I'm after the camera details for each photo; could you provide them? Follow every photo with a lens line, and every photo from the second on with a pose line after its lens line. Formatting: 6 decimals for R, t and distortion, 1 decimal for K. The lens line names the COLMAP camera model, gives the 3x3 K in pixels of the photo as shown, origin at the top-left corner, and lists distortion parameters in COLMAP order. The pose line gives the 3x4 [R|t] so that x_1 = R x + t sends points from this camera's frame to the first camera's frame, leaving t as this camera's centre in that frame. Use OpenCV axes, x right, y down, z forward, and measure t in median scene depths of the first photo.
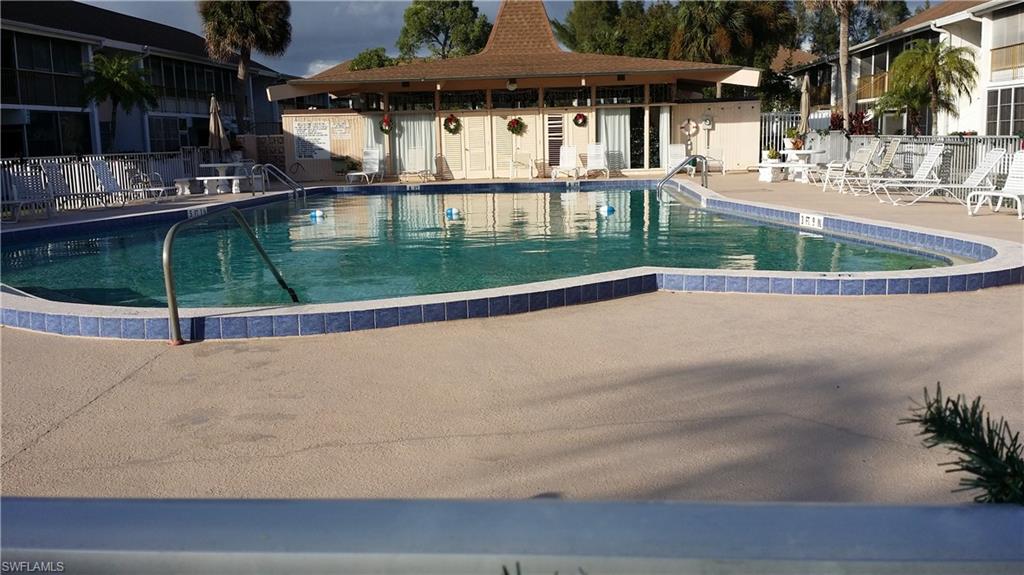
lens RADIAL K [[951.7, 0, 512.0], [0, 951.7, 287.5], [0, 0, 1]] dist [0.149447, -0.391745]
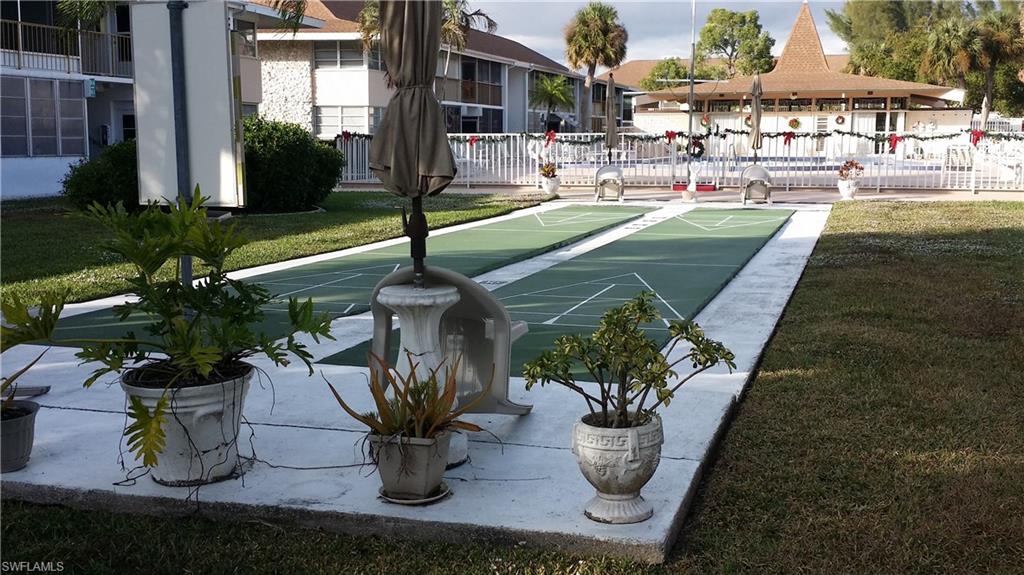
lens RADIAL K [[951.7, 0, 512.0], [0, 951.7, 287.5], [0, 0, 1]] dist [0.149447, -0.391745]
pose [[0.964959, 0.068351, -0.253343, -0.022014], [-0.067266, 0.997651, 0.012953, 0.095339], [0.253633, 0.004543, 0.967290, -0.554794]]
